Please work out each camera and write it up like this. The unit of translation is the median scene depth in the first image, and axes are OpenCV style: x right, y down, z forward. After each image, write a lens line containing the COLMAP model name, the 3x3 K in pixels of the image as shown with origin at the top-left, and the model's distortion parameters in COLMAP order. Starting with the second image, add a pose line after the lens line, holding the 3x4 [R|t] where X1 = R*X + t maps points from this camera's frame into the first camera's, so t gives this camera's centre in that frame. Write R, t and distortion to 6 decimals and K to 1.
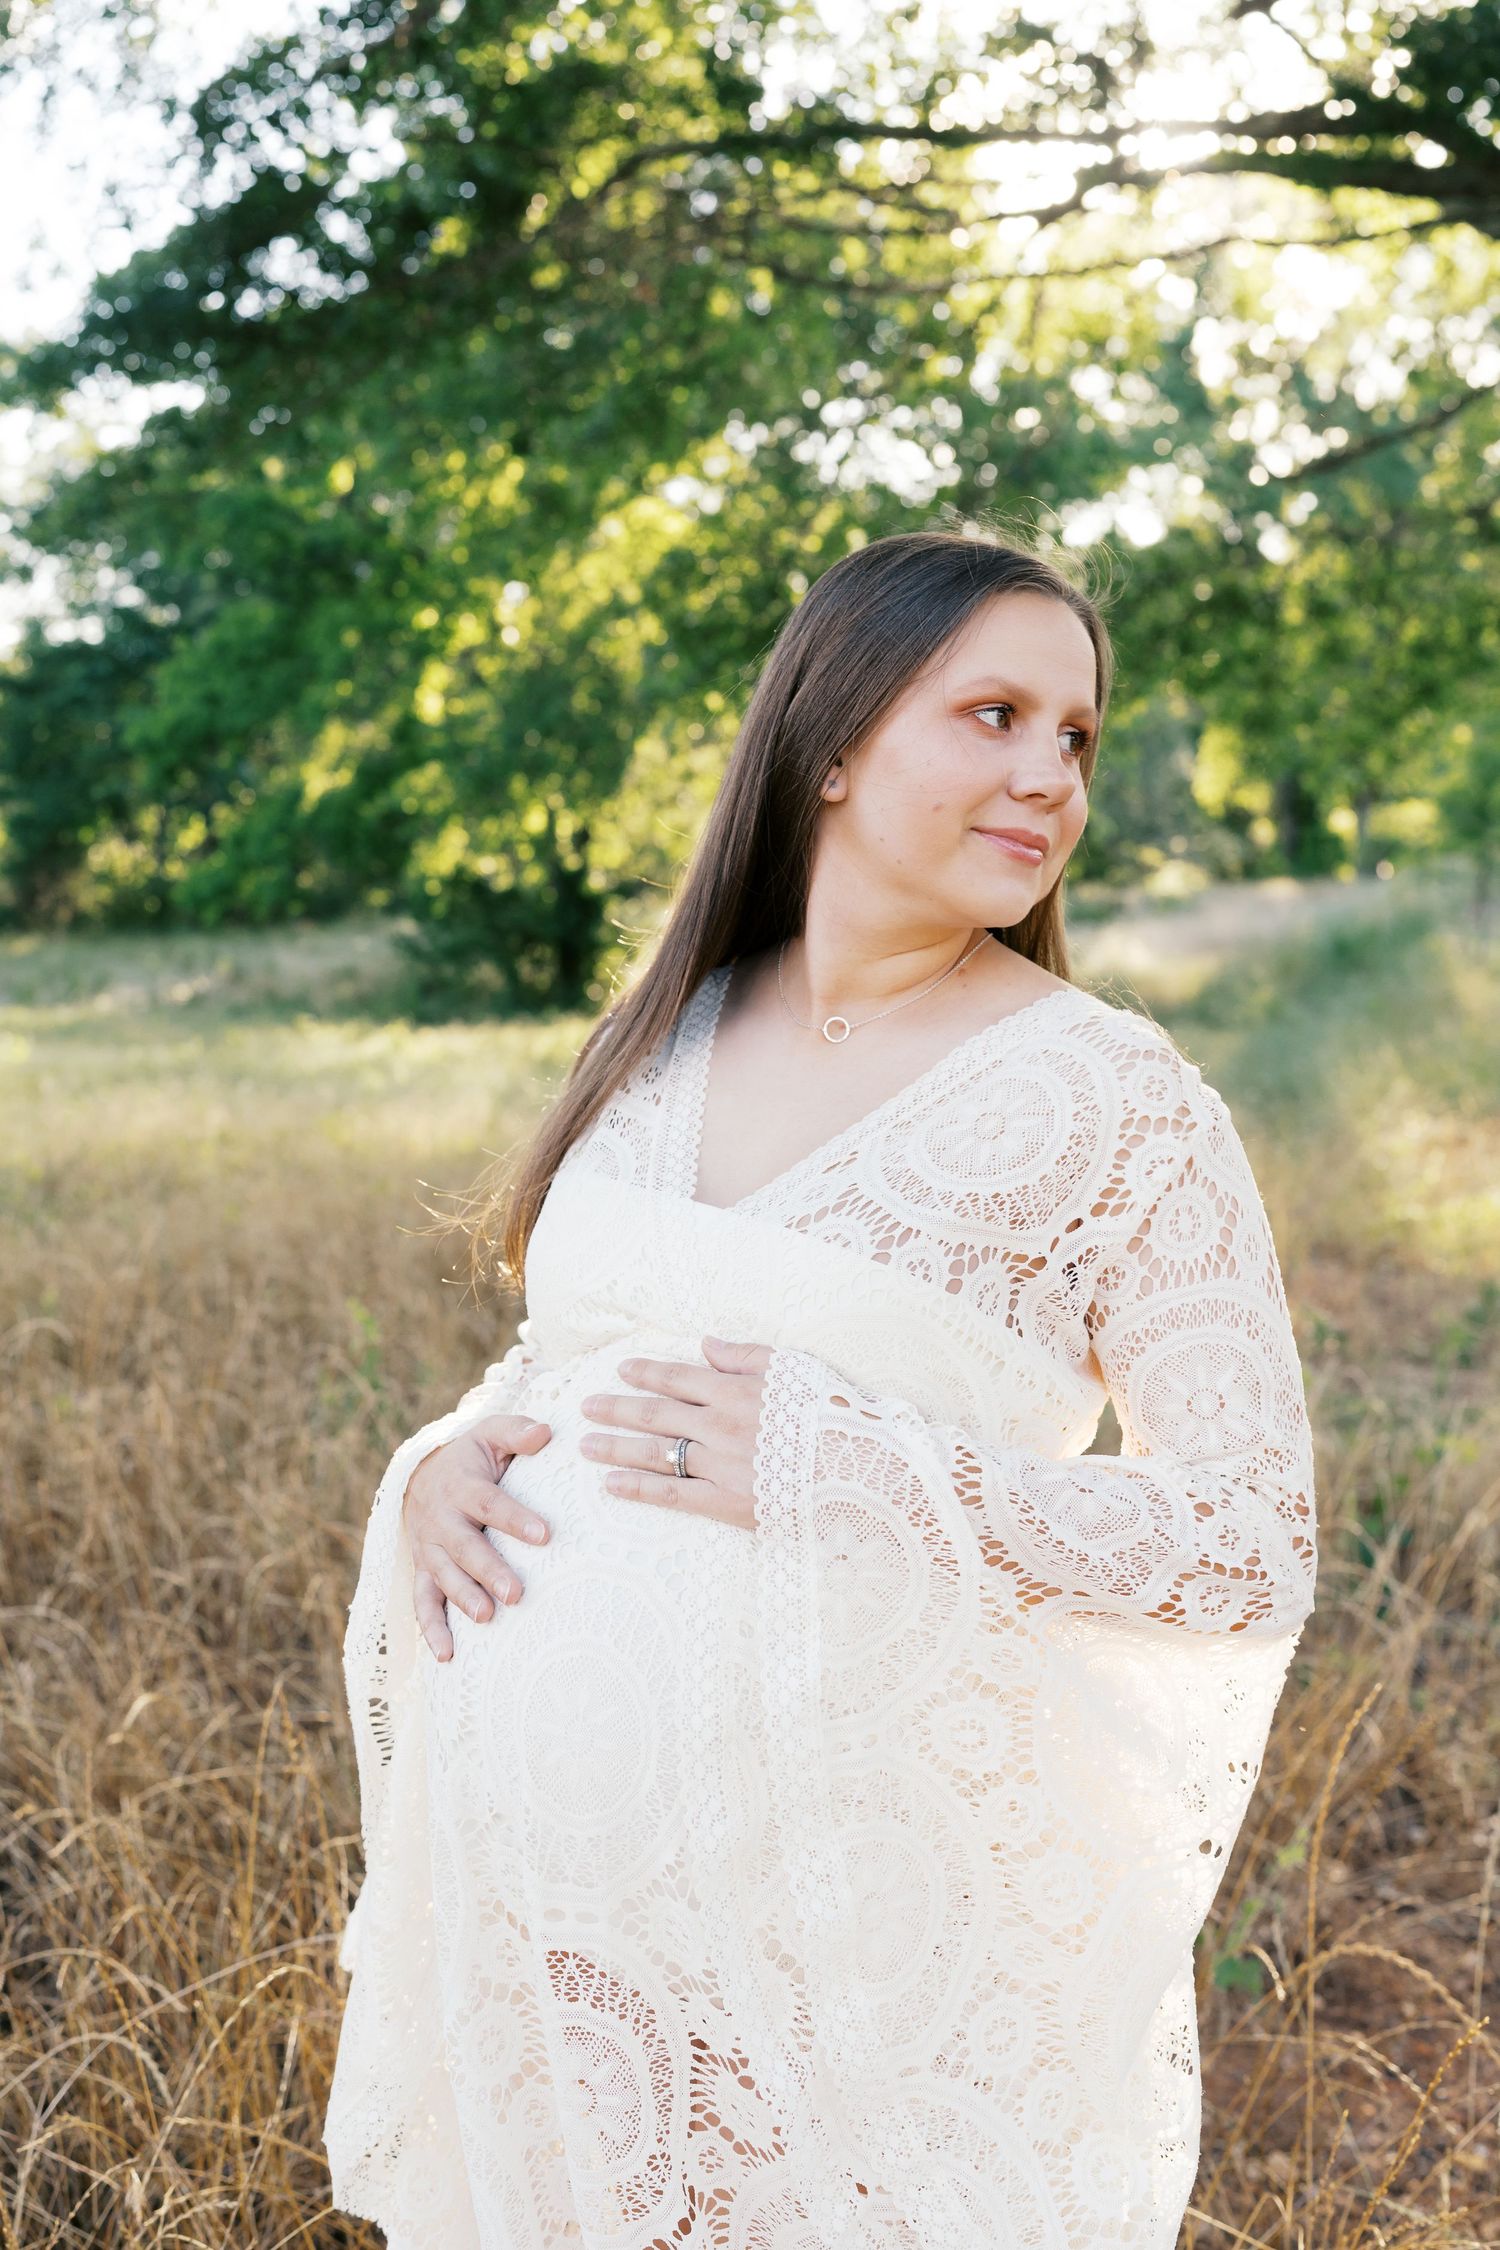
lens RADIAL K [[2276.6, 0, 750.0], [0, 2276.6, 1125.0], [0, 0, 1]] dist [-0.006212, 0.014822]
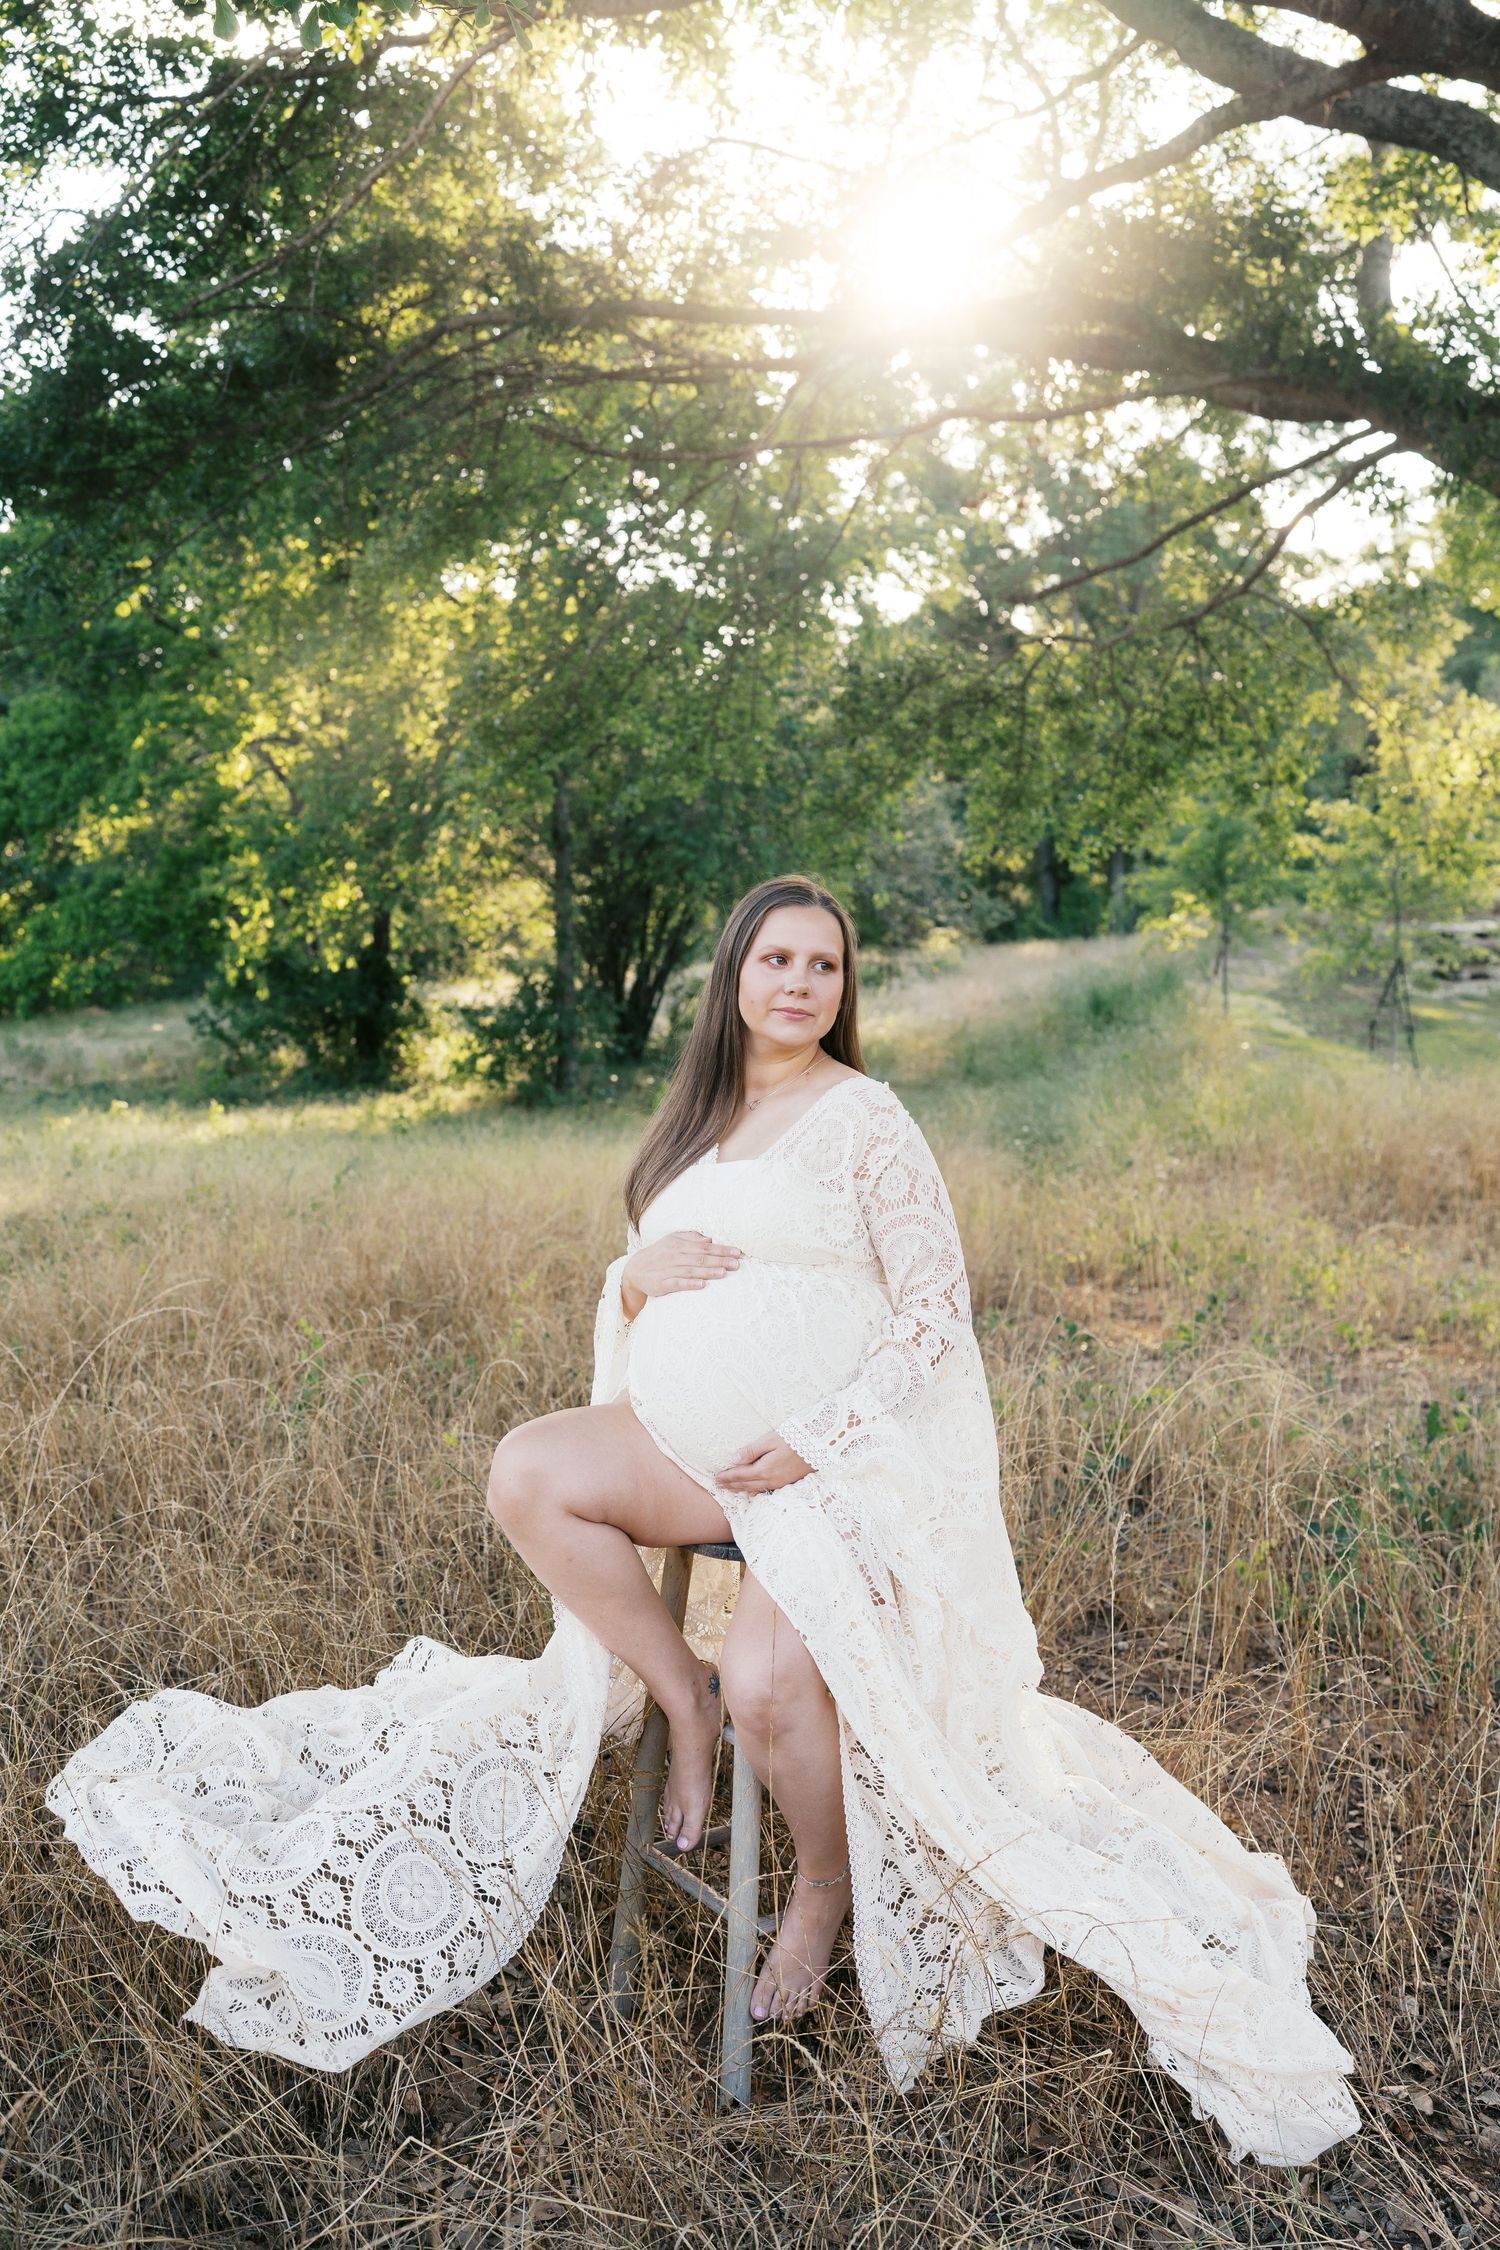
lens RADIAL K [[2398.7, 0, 750.0], [0, 2398.7, 1125.0], [0, 0, 1]] dist [0.004157, 0.040158]
pose [[0.994579, -0.034918, 0.097948, -0.017457], [0.037923, 0.998860, -0.028983, 0.006484], [-0.096825, 0.032540, 0.994769, -0.110366]]
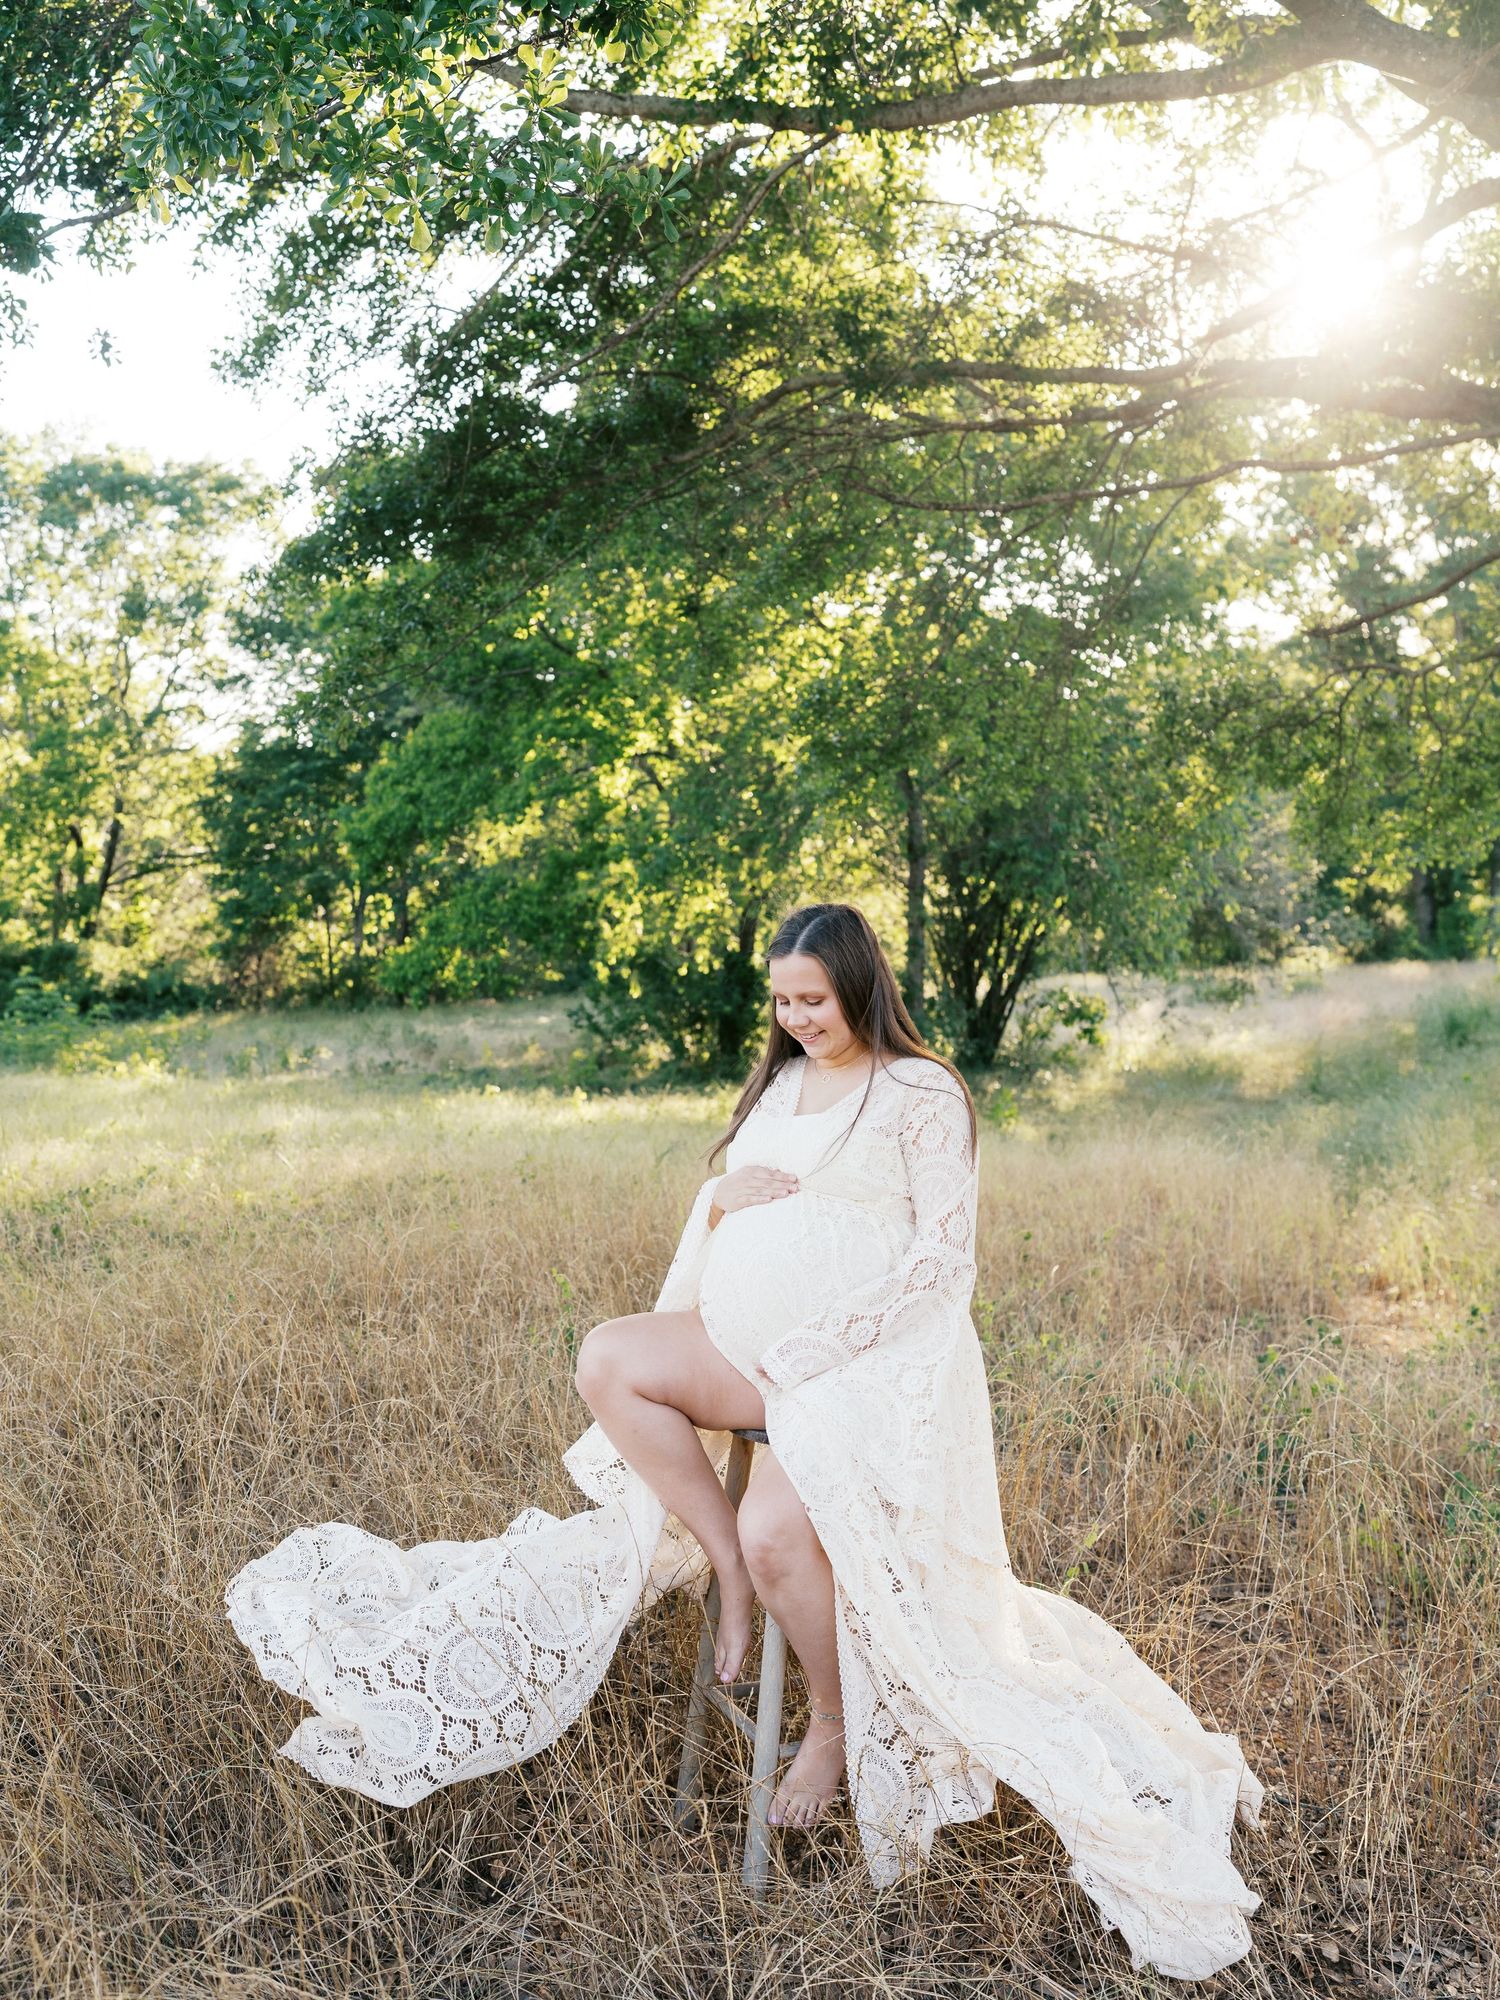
lens RADIAL K [[2420.4, 0, 750.0], [0, 2420.4, 1000.0], [0, 0, 1]] dist [0.019504, 0.042858]
pose [[0.996898, 0.001542, -0.078687, 0.022011], [-0.008452, 0.996124, -0.087556, 0.013966], [0.078247, 0.087949, 0.993047, -0.168941]]
